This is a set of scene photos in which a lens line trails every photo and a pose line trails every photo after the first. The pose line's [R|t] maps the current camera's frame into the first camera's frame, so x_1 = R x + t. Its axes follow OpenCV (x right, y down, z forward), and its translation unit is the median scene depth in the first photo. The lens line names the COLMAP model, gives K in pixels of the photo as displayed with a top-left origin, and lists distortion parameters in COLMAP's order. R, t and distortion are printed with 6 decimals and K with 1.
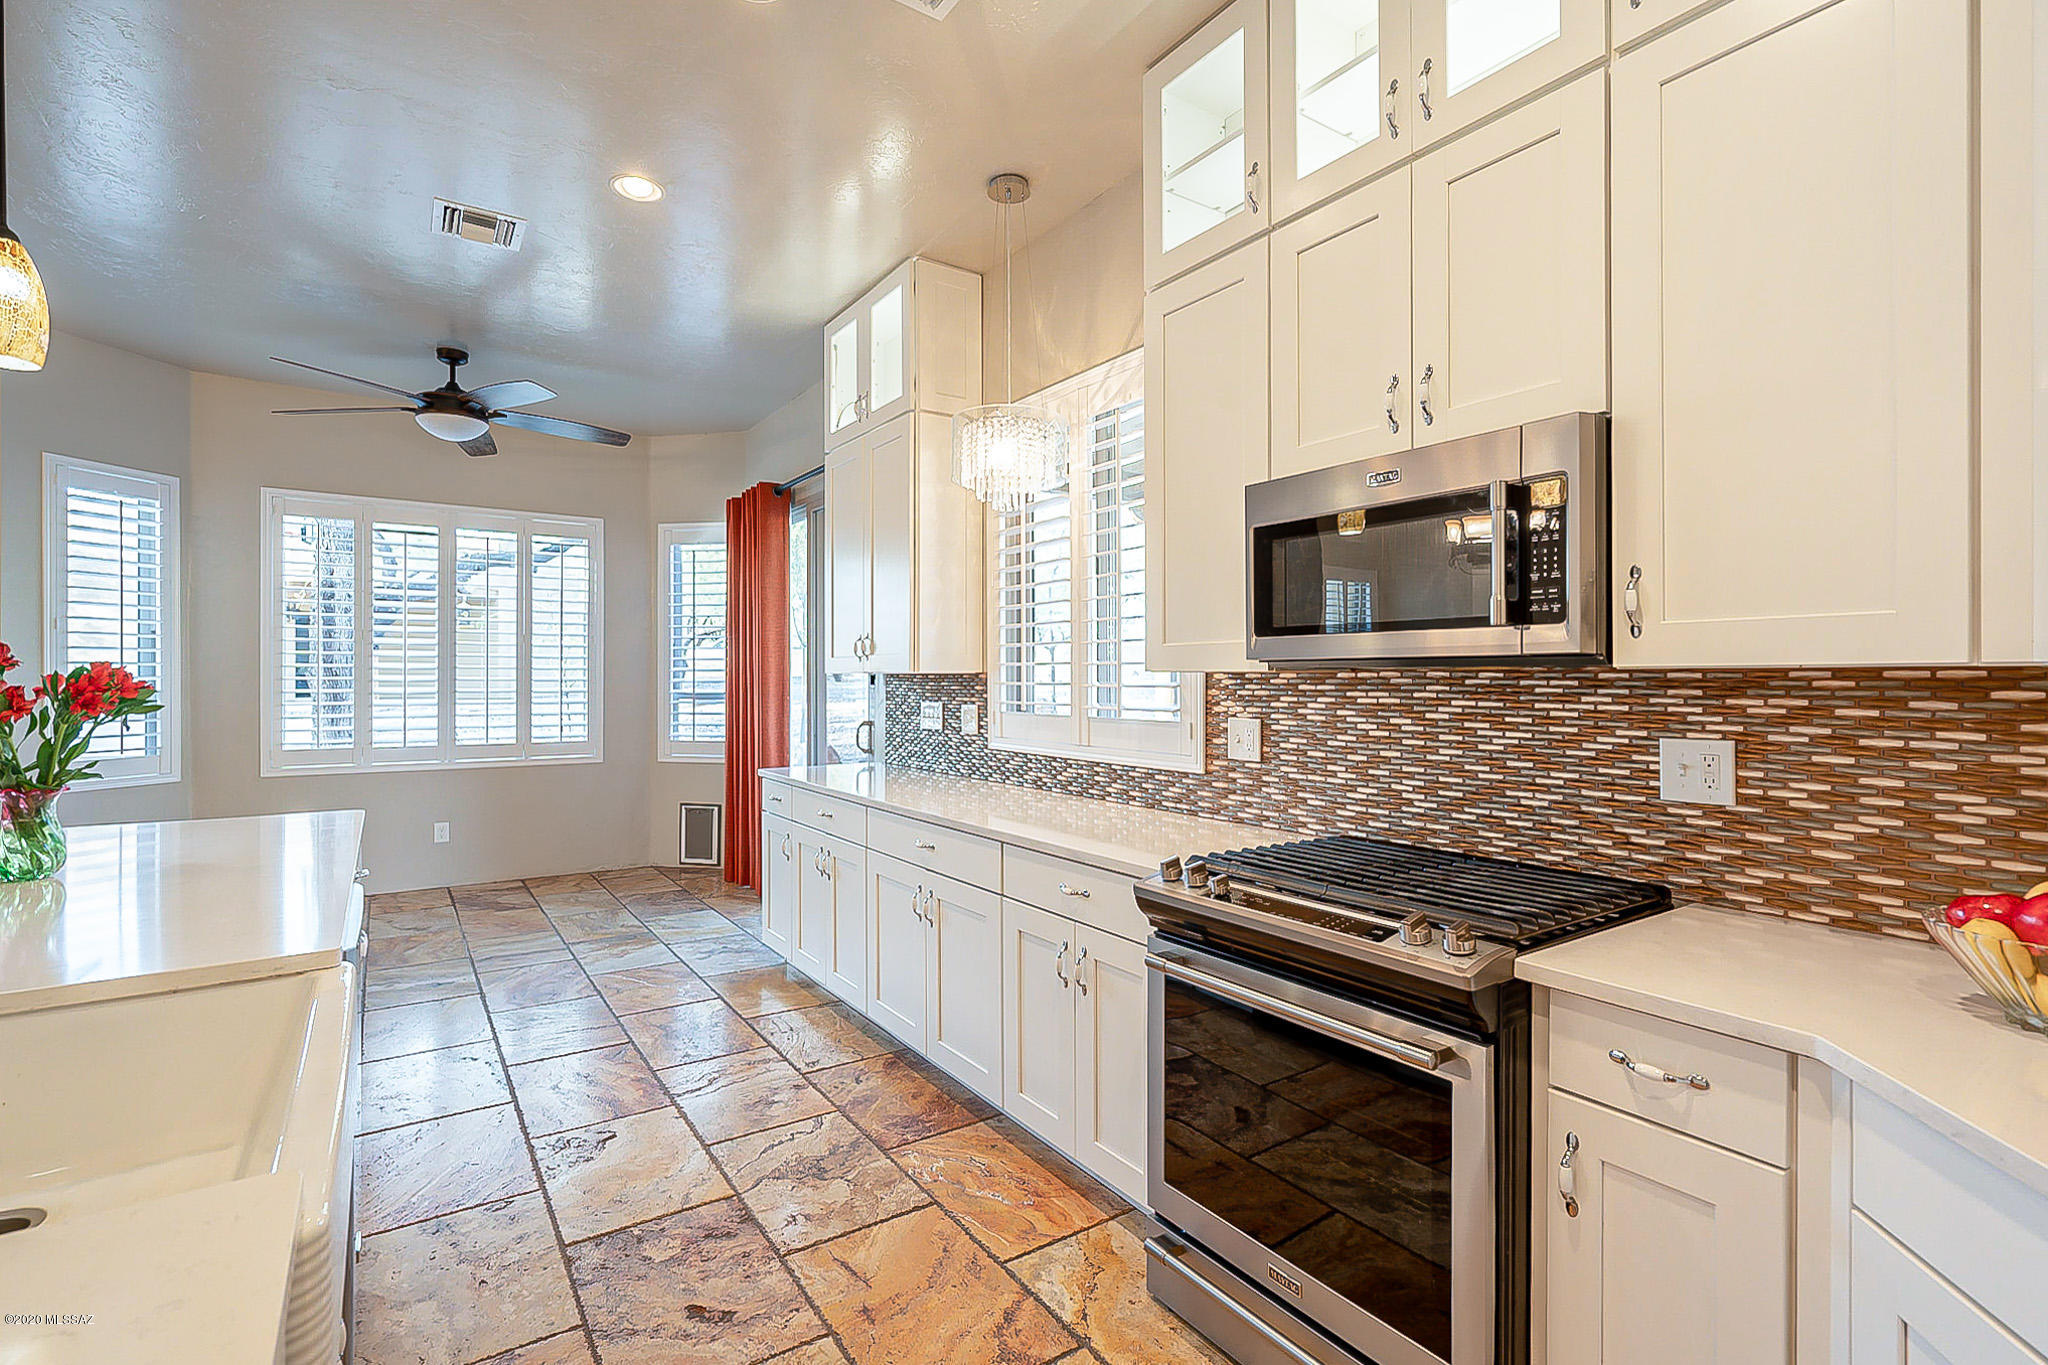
lens RADIAL K [[942.5, 0, 1020.5], [0, 942.5, 685.2], [0, 0, 1]] dist [0.000156, -0.000469]
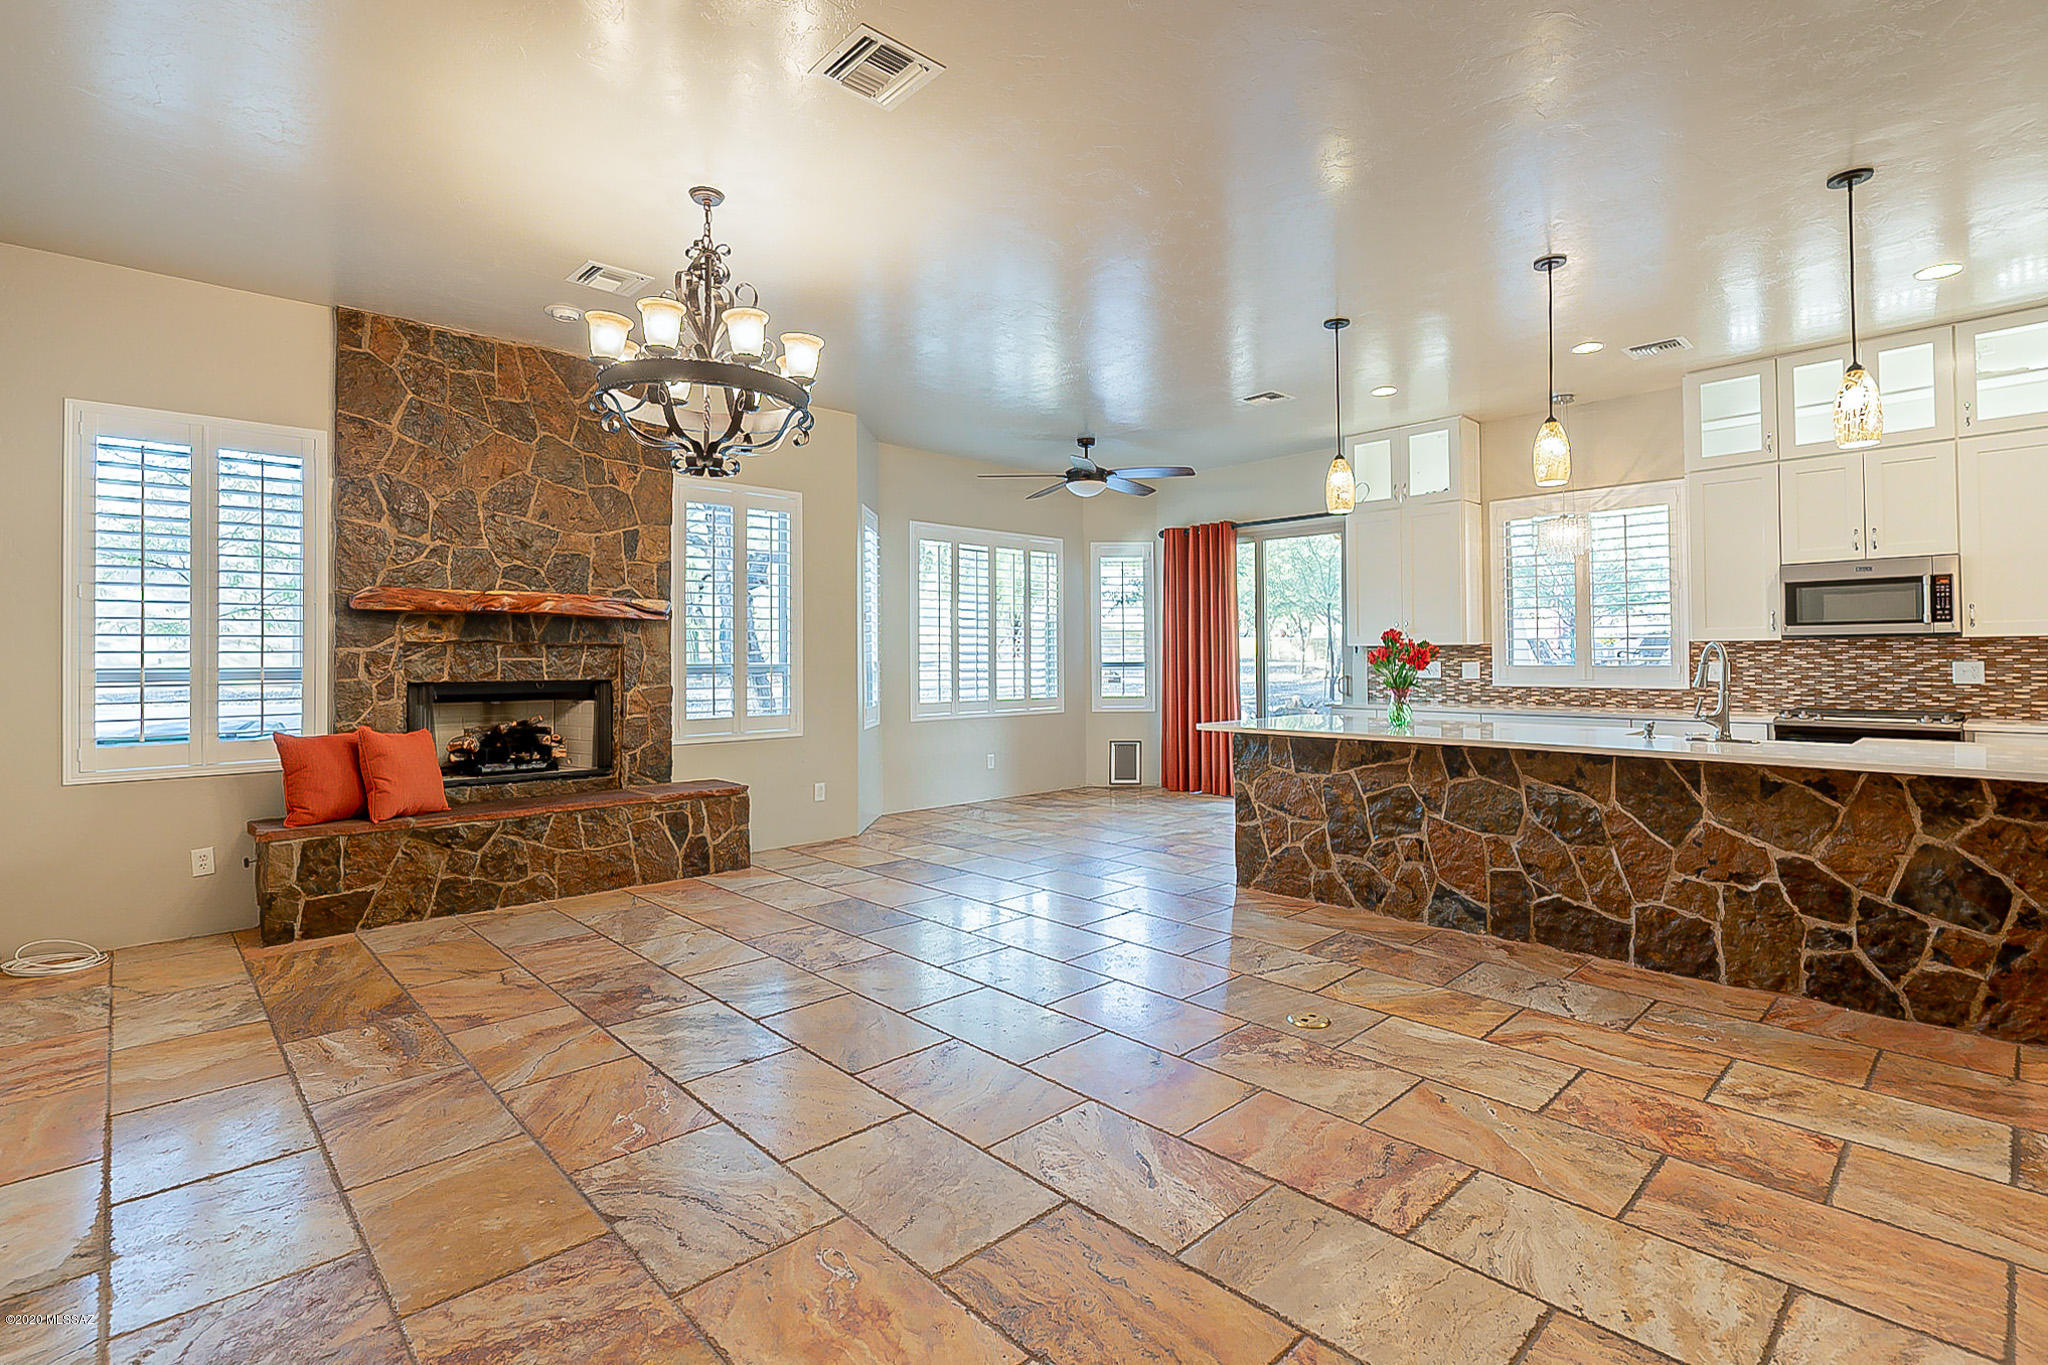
lens RADIAL K [[942.5, 0, 1029.0], [0, 942.5, 665.8], [0, 0, 1]] dist [0.000156, -0.000469]
pose [[0.986327, -0.012922, 0.164295, -2.114830], [0.012604, 0.999916, 0.002978, 0.020494], [-0.164320, -0.000866, 0.986407, -1.120450]]
